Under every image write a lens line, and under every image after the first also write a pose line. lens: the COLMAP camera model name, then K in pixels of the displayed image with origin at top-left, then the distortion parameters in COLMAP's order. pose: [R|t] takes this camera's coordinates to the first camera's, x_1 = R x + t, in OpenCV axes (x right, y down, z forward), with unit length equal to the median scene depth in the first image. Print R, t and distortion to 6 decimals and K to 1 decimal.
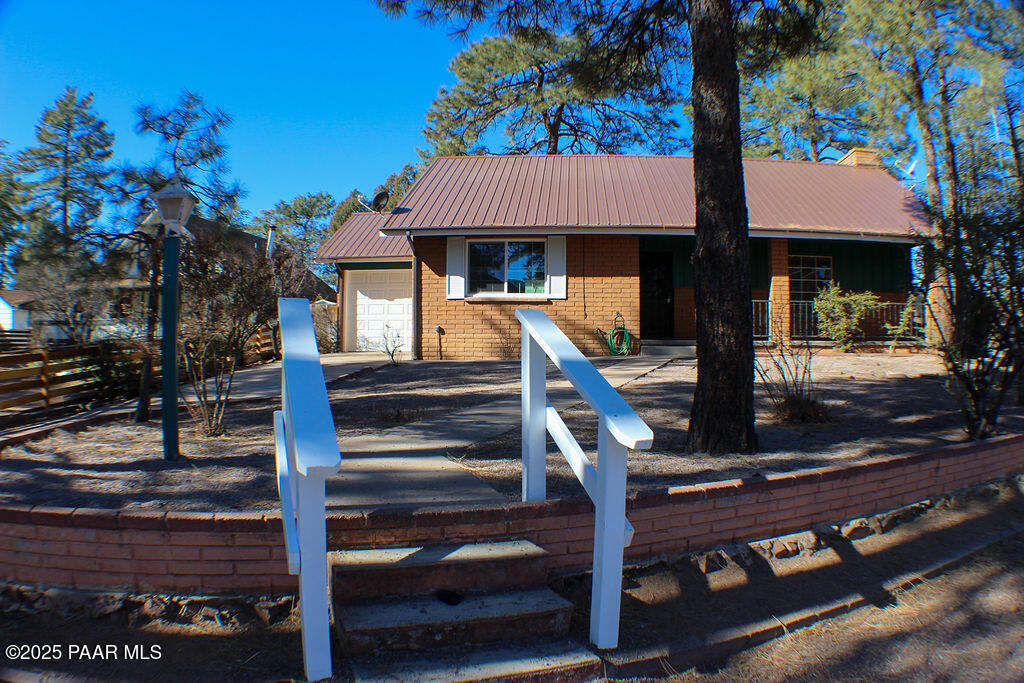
lens RADIAL K [[721.4, 0, 512.0], [0, 721.4, 341.5], [0, 0, 1]] dist [-0.303094, 0.008065]
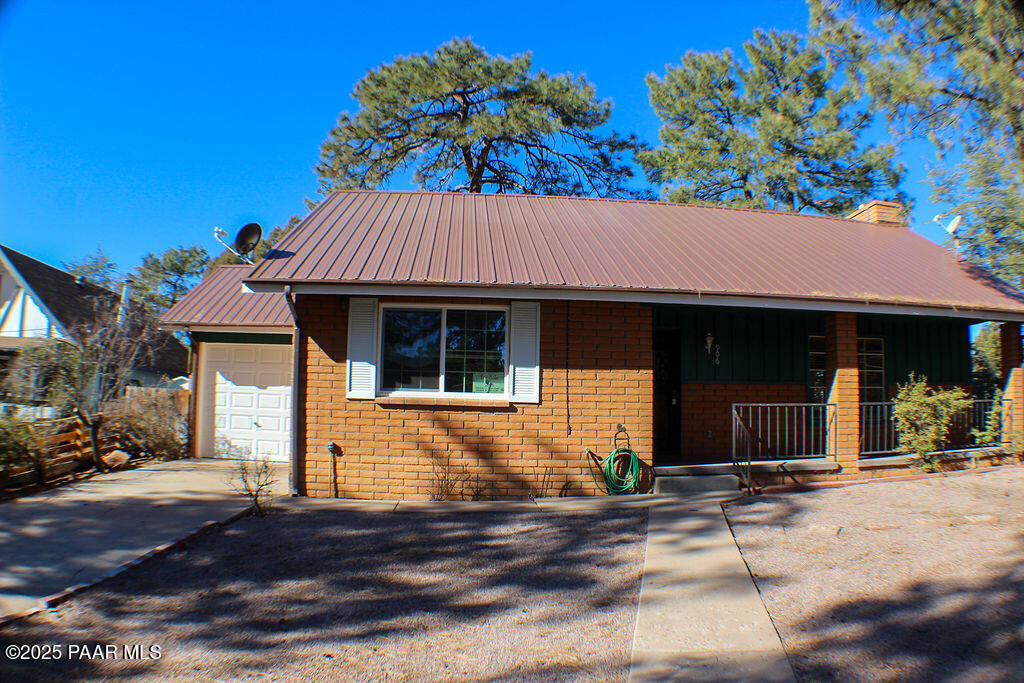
lens RADIAL K [[721.4, 0, 512.0], [0, 721.4, 341.5], [0, 0, 1]] dist [-0.303094, 0.008065]
pose [[0.986544, 0.027901, 0.161099, -0.050025], [-0.011332, 0.994631, -0.102867, -0.047414], [-0.163104, 0.099658, 0.981563, 0.378003]]
